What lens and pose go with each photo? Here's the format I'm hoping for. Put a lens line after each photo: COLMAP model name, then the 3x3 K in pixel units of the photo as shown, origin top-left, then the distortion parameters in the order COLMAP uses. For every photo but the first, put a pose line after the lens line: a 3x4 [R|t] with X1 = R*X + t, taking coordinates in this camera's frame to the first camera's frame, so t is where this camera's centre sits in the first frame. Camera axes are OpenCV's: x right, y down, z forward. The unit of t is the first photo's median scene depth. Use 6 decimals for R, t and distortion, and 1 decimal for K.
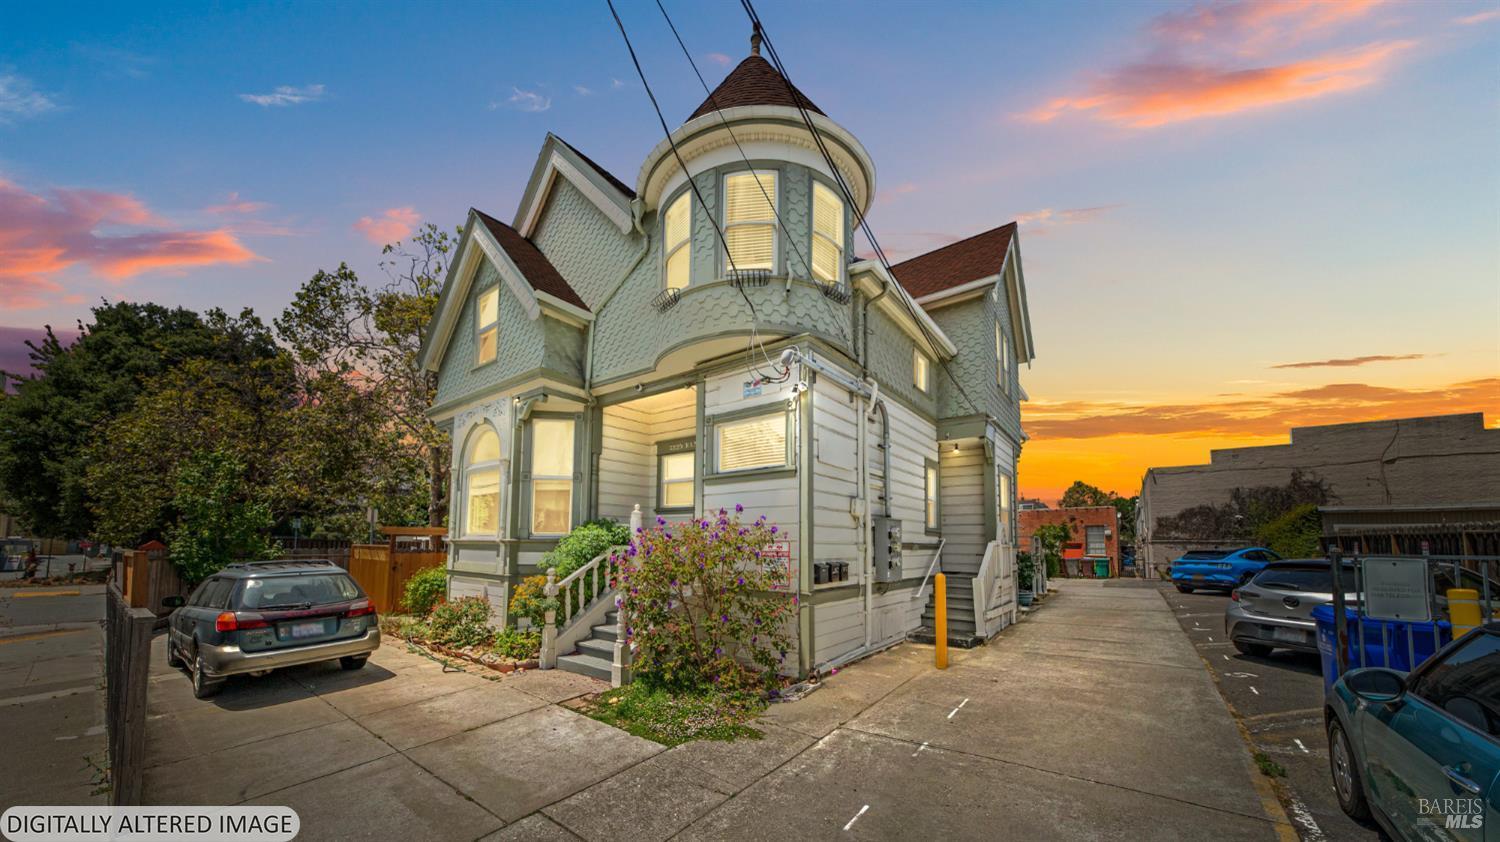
lens RADIAL K [[501.3, 0, 729.6], [0, 501.3, 506.0], [0, 0, 1]] dist [0.000656, -0.000294]
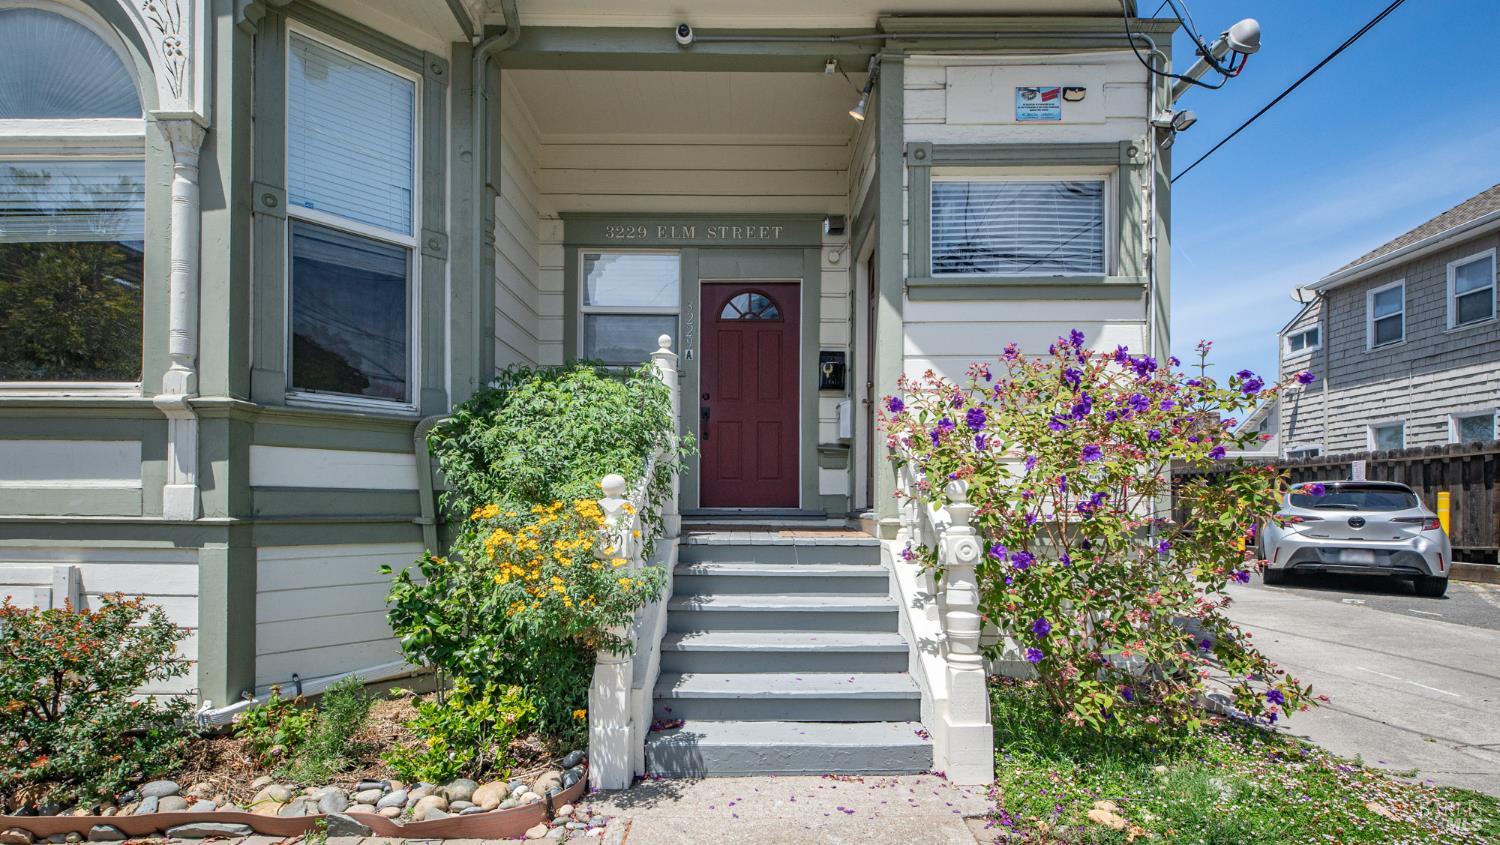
lens RADIAL K [[673.4, 0, 763.2], [0, 673.4, 507.6], [0, 0, 1]] dist [0.004459, -0.005826]
pose [[0.787234, -0.007002, 0.616615, -0.444686], [-0.043064, 0.996870, 0.066300, 0.092558], [-0.615149, -0.078748, 0.784468, 0.500035]]
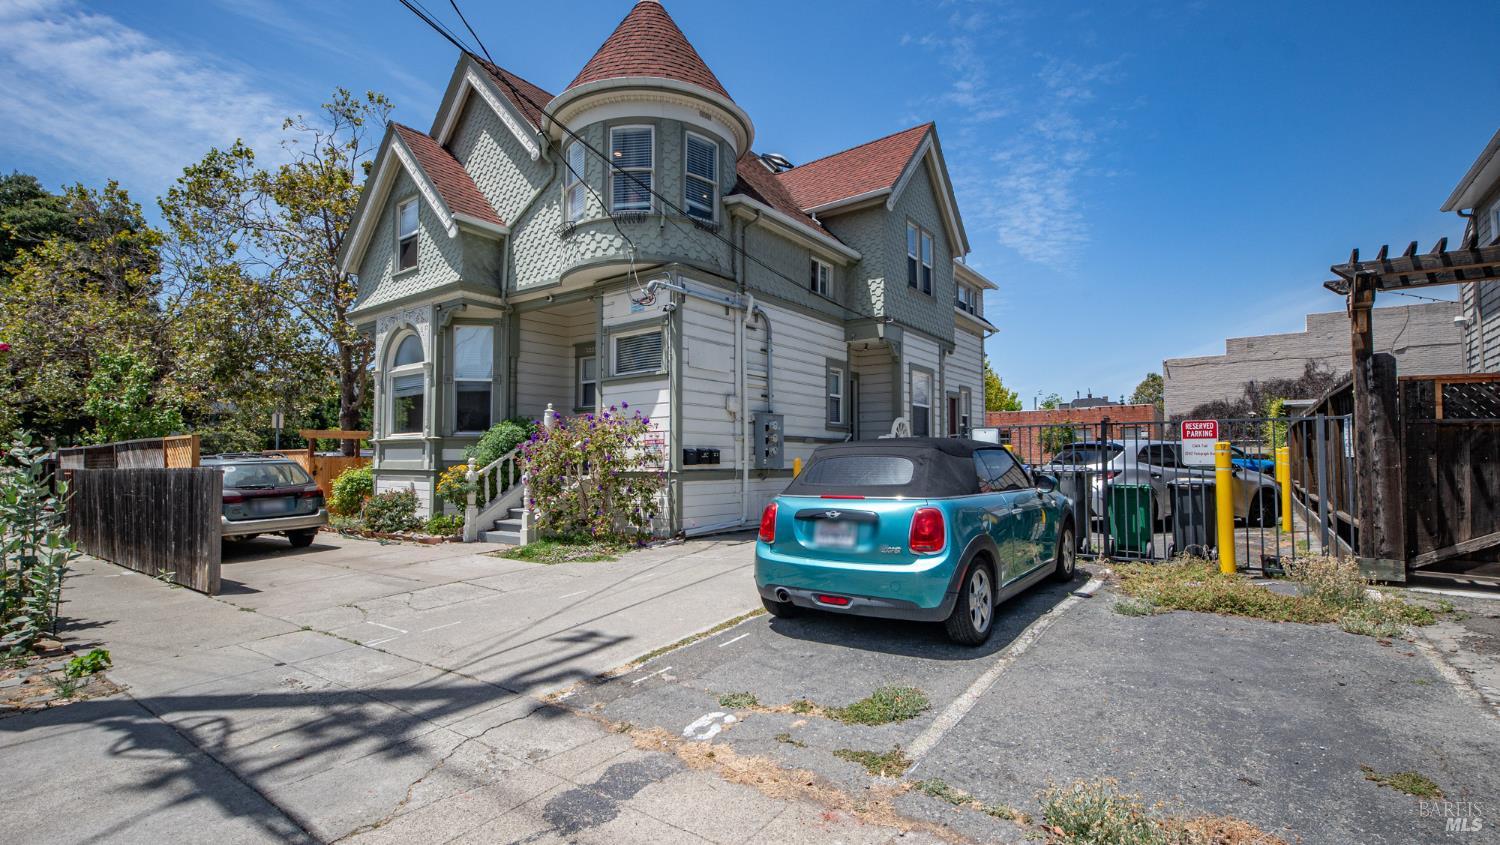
lens RADIAL K [[673.4, 0, 749.6], [0, 673.4, 426.3], [0, 0, 1]] dist [0.004459, -0.005826]
pose [[0.999455, -0.010773, 0.031200, 0.205561], [0.009981, 0.999627, 0.025427, 0.013202], [-0.031462, -0.025102, 0.999190, -0.495772]]
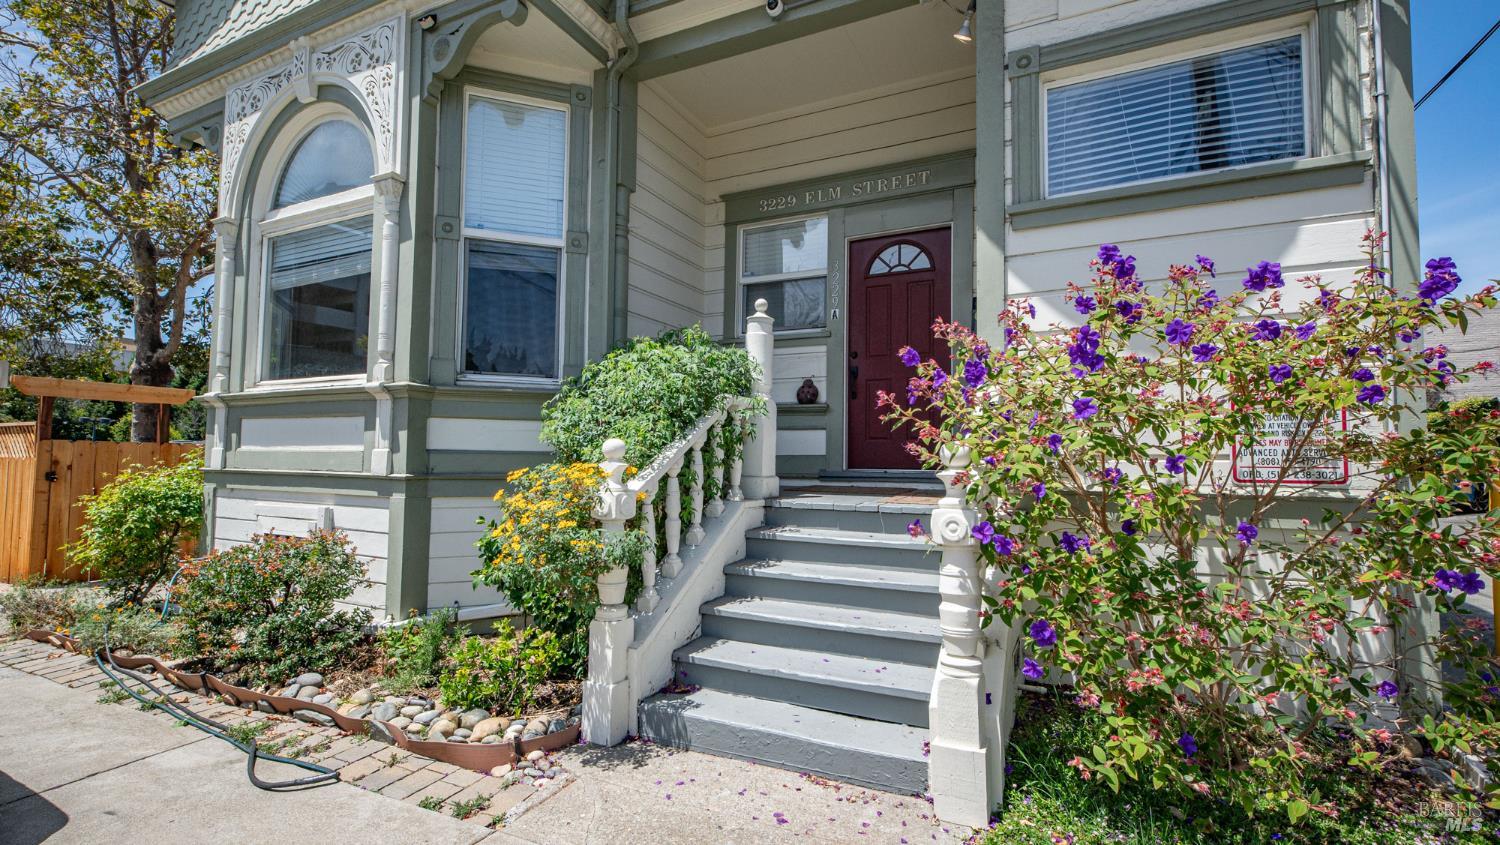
lens RADIAL K [[673.4, 0, 743.4], [0, 673.4, 428.6], [0, 0, 1]] dist [0.004459, -0.005826]
pose [[0.977473, 0.013954, 0.210598, -0.302601], [-0.019086, 0.999568, 0.022357, 0.087141], [-0.210195, -0.025873, 0.977317, 0.450222]]
